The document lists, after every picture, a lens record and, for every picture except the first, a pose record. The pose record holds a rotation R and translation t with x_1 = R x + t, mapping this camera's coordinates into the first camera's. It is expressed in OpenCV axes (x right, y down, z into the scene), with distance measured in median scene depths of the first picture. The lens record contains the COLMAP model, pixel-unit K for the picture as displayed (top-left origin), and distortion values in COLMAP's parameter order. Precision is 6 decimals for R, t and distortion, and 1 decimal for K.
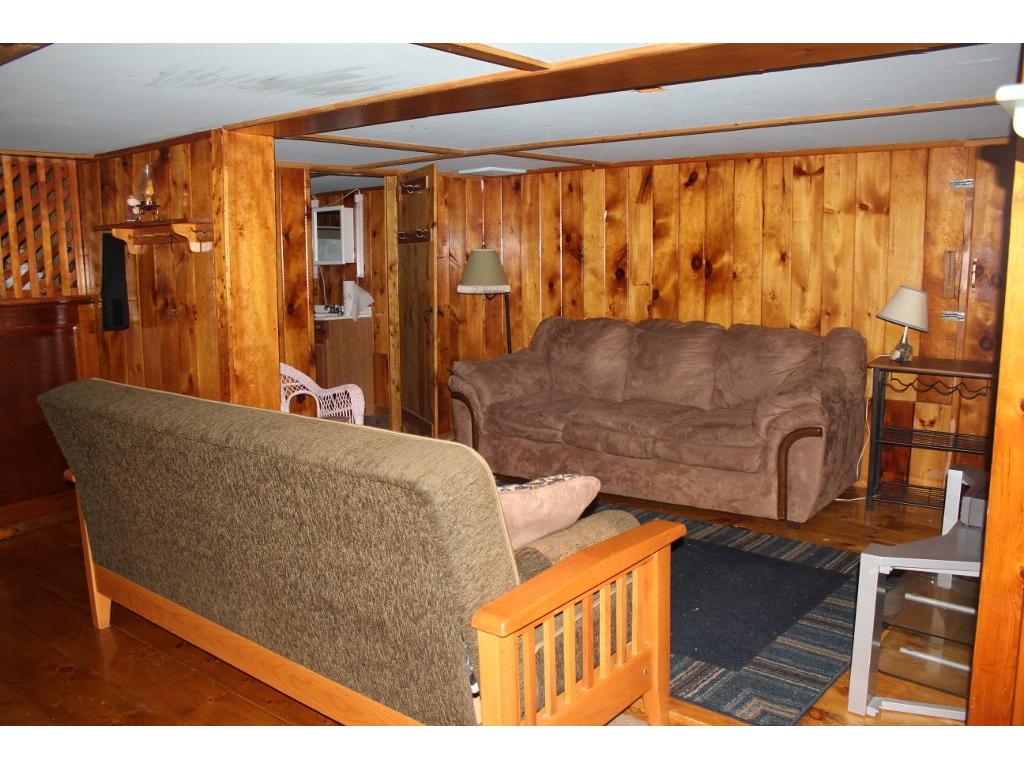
lens RADIAL K [[862.4, 0, 512.0], [0, 862.4, 384.0], [0, 0, 1]] dist [-0.150245, 0.139561]
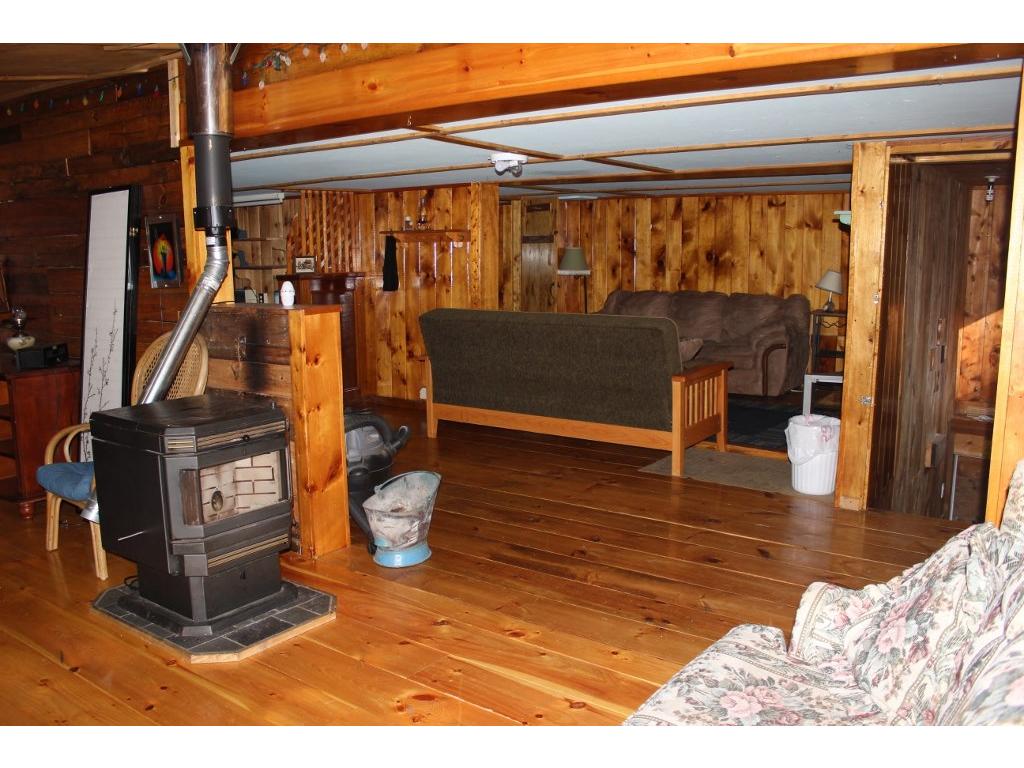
lens RADIAL K [[862.4, 0, 512.0], [0, 862.4, 384.0], [0, 0, 1]] dist [-0.150245, 0.139561]
pose [[0.998678, -0.002311, 0.051355, -0.262554], [0.002081, 0.999988, 0.004531, 0.100859], [-0.051365, -0.004418, 0.998670, -0.663141]]
